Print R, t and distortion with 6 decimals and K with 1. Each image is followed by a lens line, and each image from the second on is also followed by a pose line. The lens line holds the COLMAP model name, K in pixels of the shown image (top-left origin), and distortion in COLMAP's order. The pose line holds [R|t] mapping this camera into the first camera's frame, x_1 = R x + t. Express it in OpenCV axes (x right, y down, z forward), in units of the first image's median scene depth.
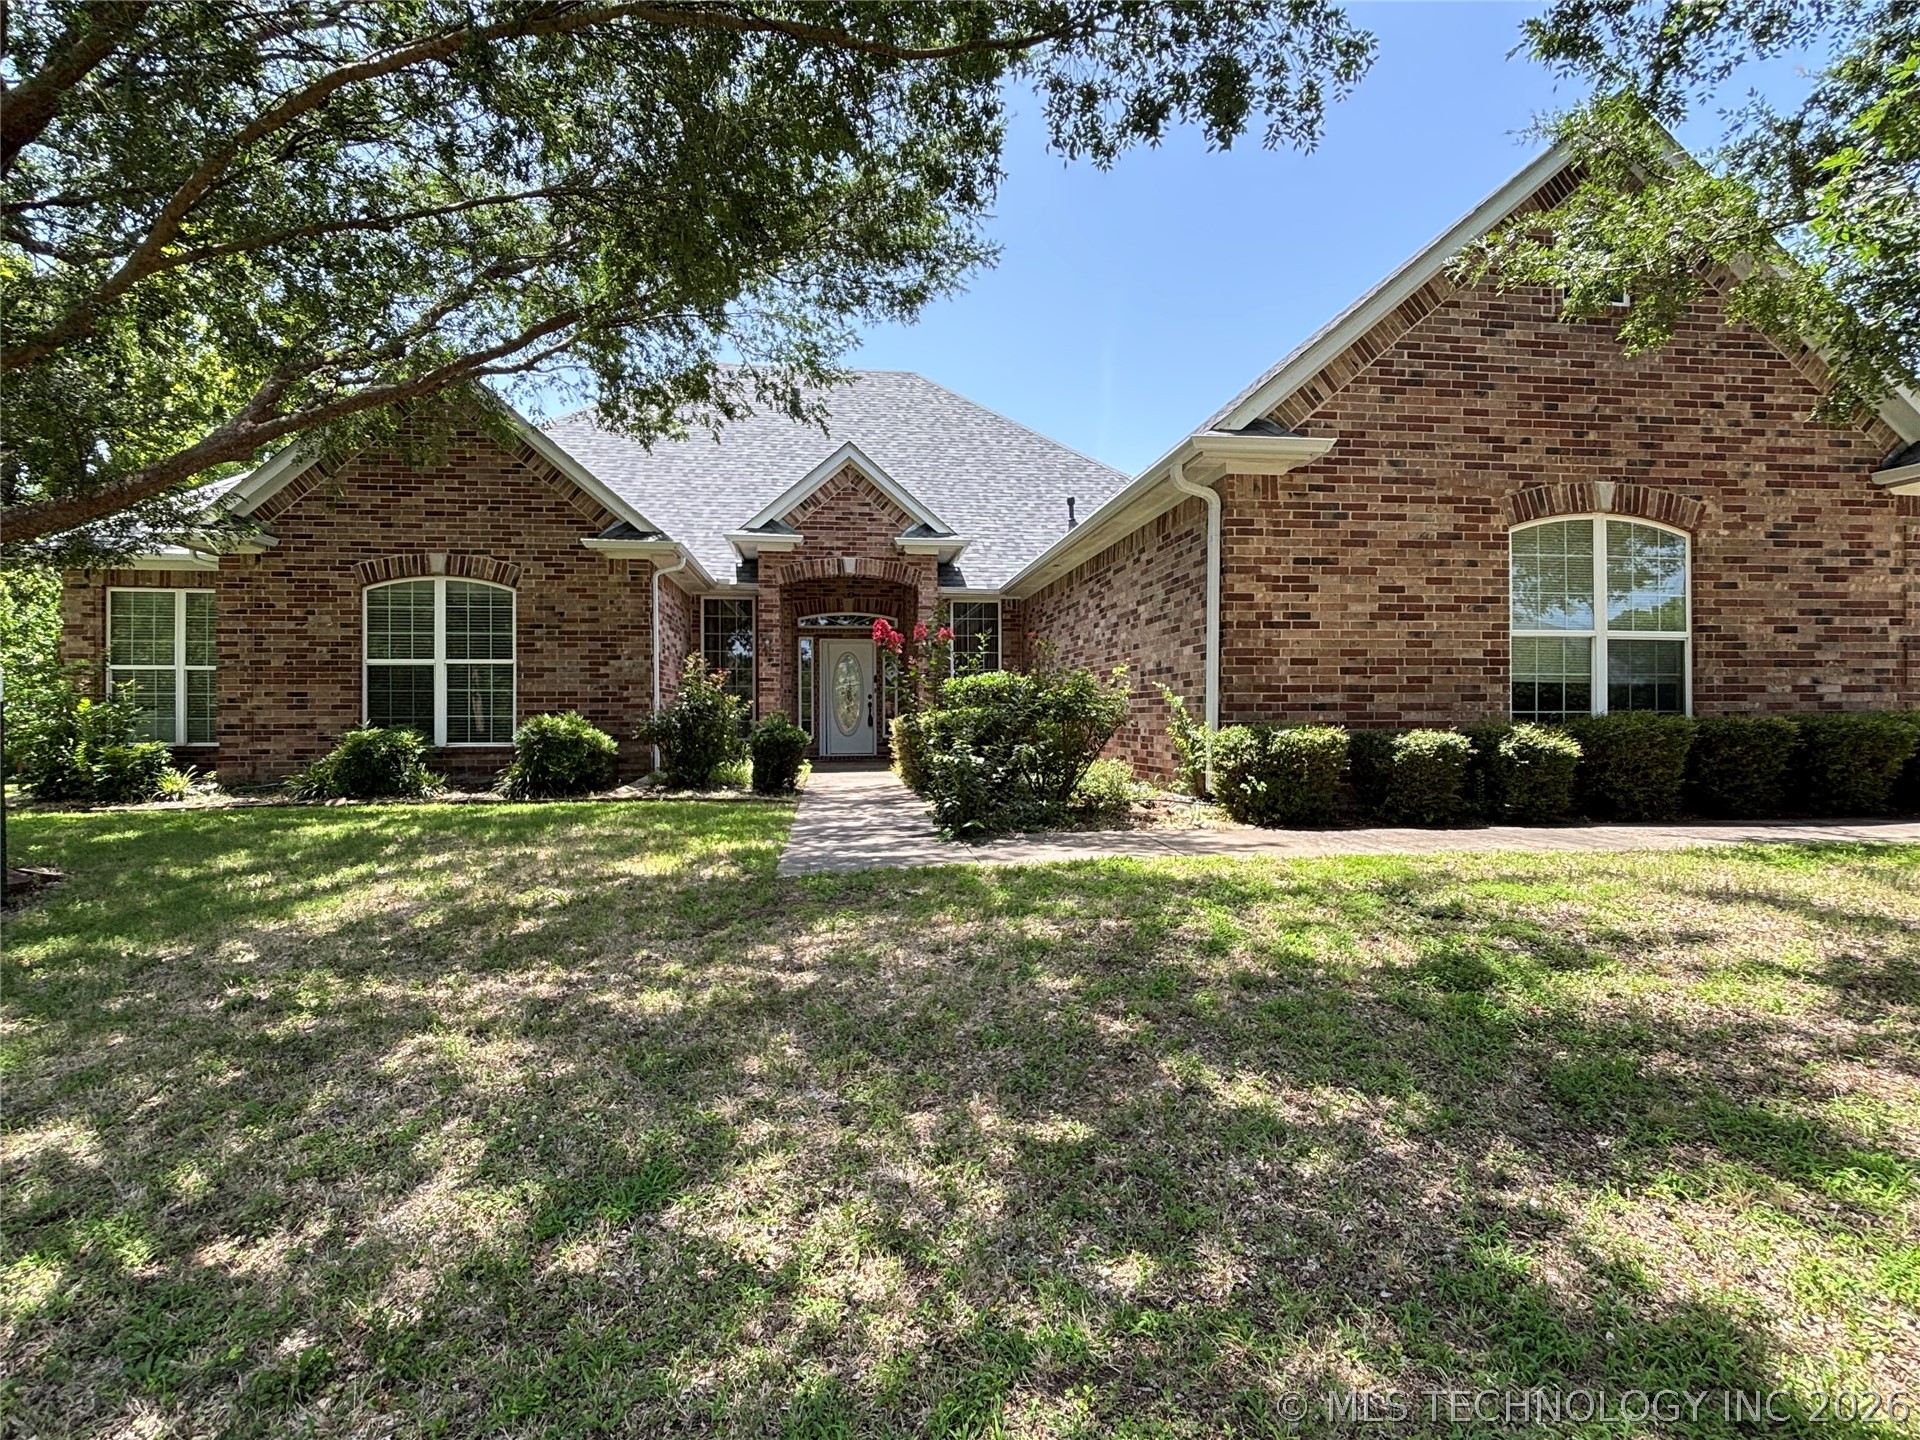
lens RADIAL K [[956.9, 0, 955.4], [0, 956.9, 718.2], [0, 0, 1]] dist [0.003158, -0.001159]
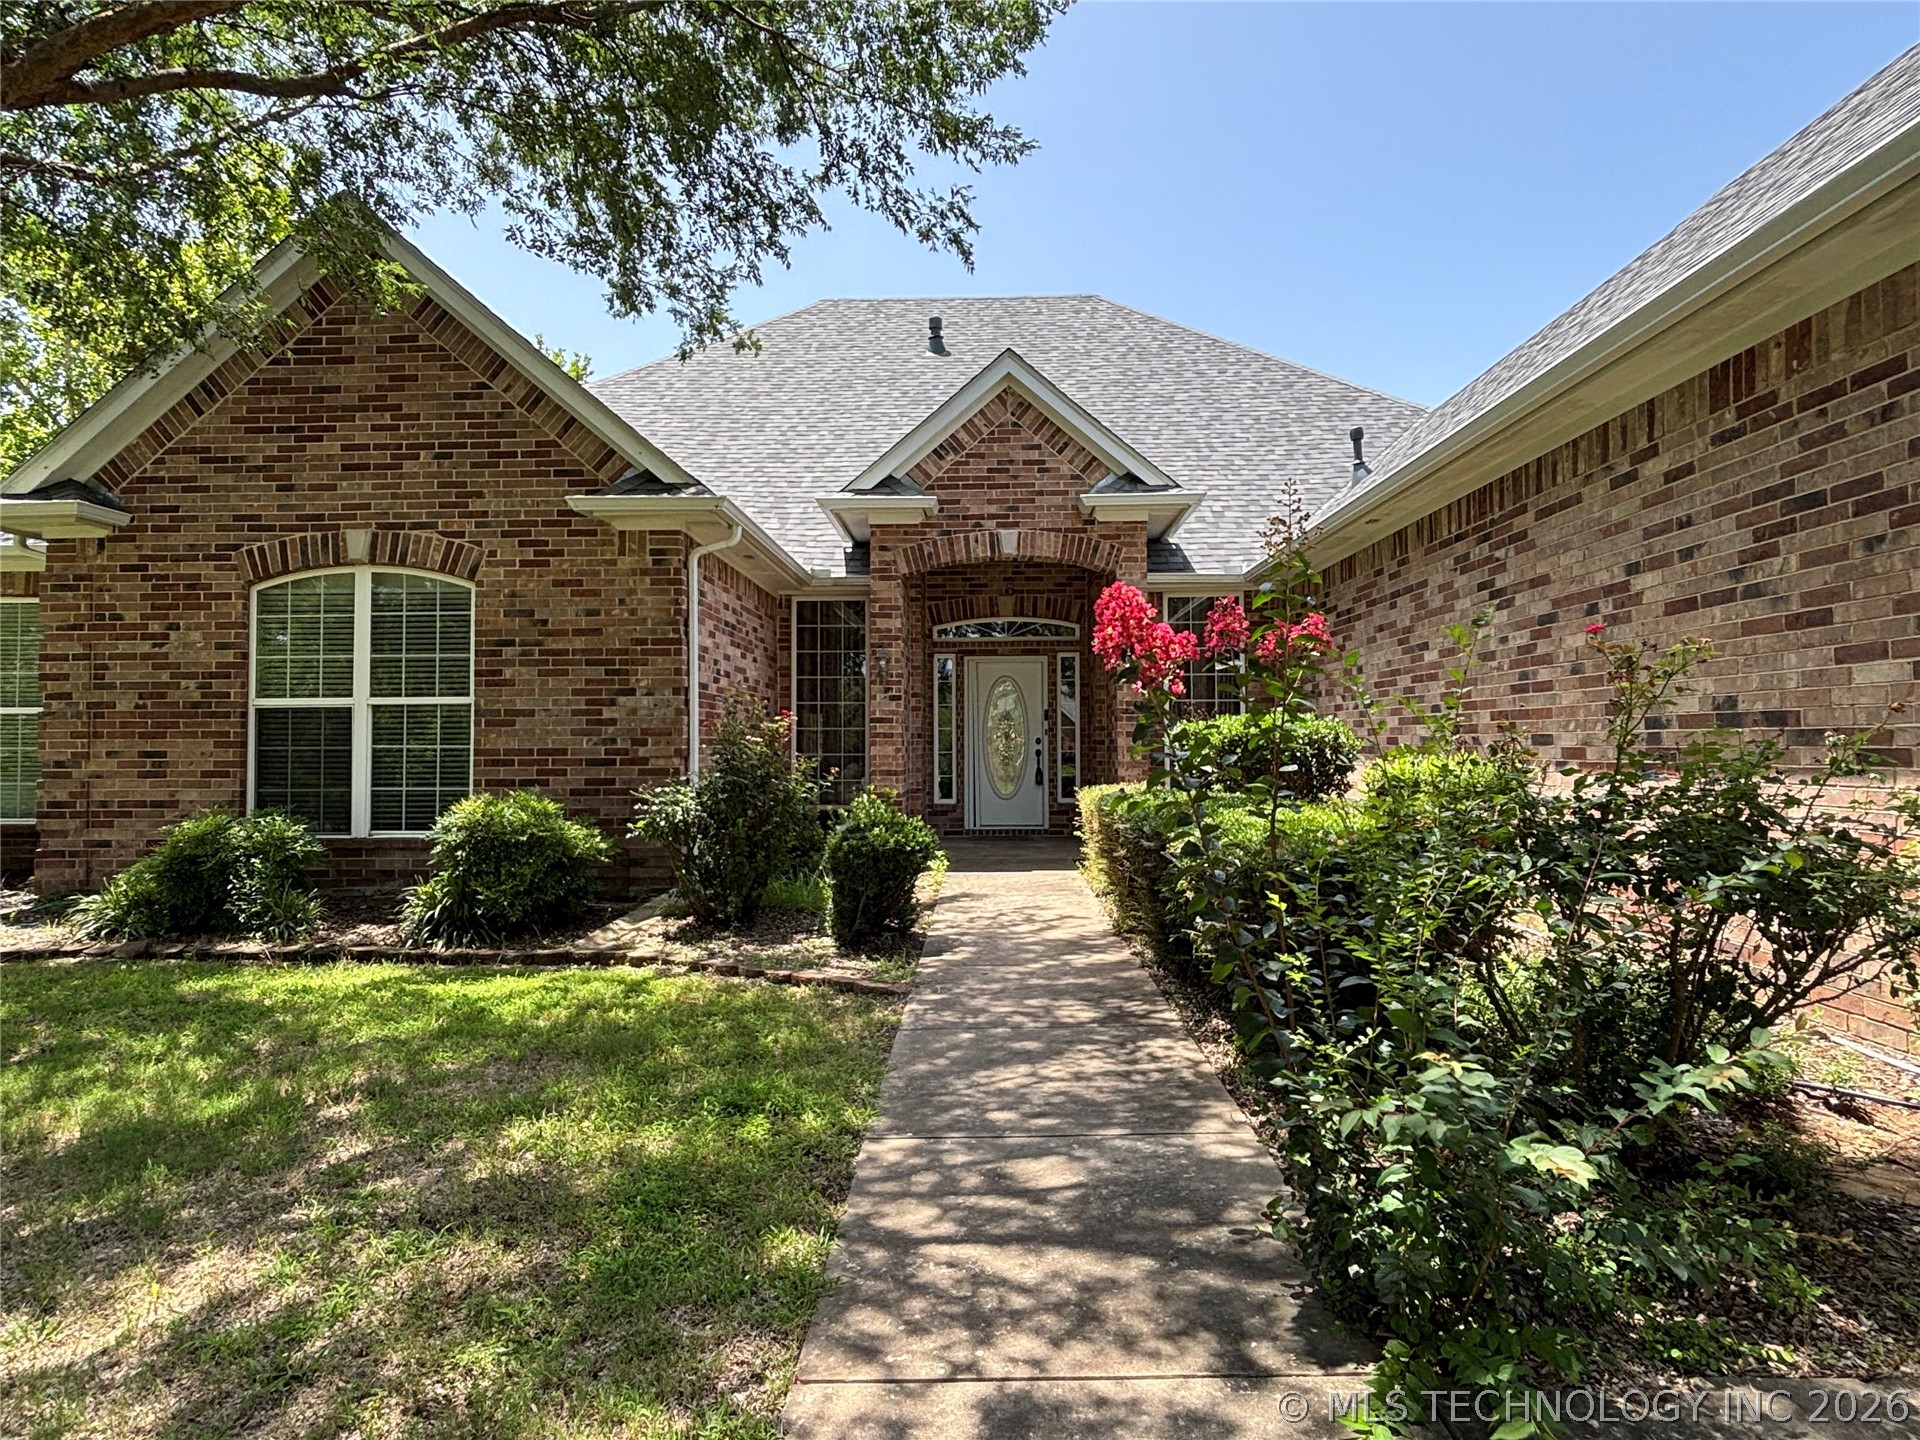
lens RADIAL K [[1034.9, 0, 960.1], [0, 1034.9, 722.6], [0, 0, 1]] dist [0.004751, -0.003556]
pose [[0.987881, -0.004147, -0.155156, -0.046285], [0.001109, 0.999806, -0.019666, -0.032217], [0.155207, 0.019256, 0.987694, 0.401076]]
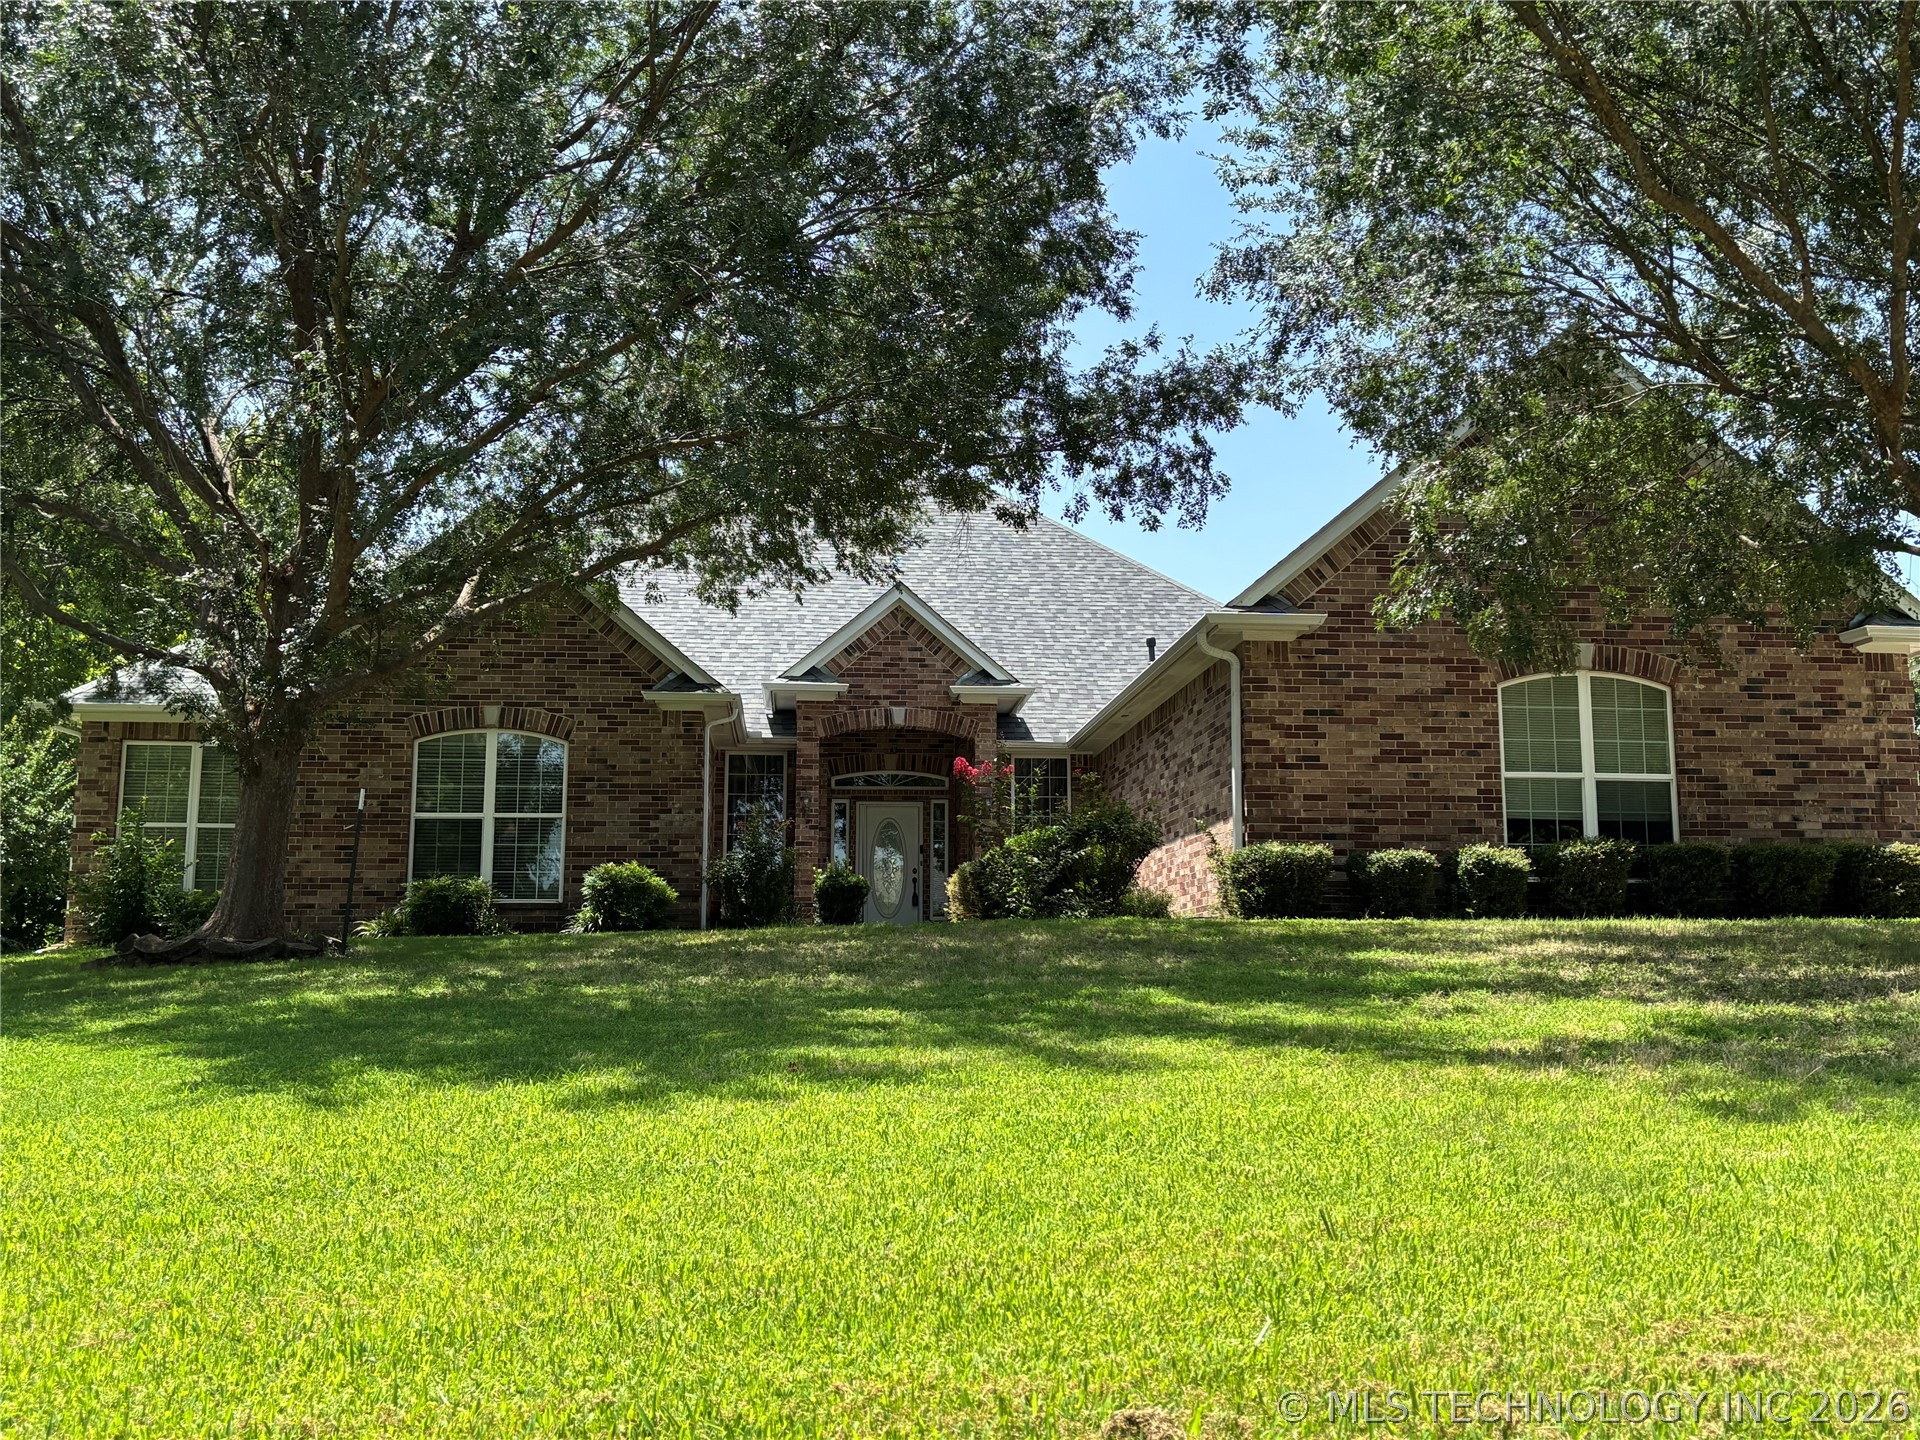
lens RADIAL K [[1804.4, 0, 968.3], [0, 1804.4, 721.5], [0, 0, 1]] dist [0.112560, 0.000000]
pose [[0.999630, -0.002082, -0.027112, 0.000212], [-0.002101, 0.988171, -0.153344, 0.133189], [0.027110, 0.153344, 0.987801, -0.852321]]
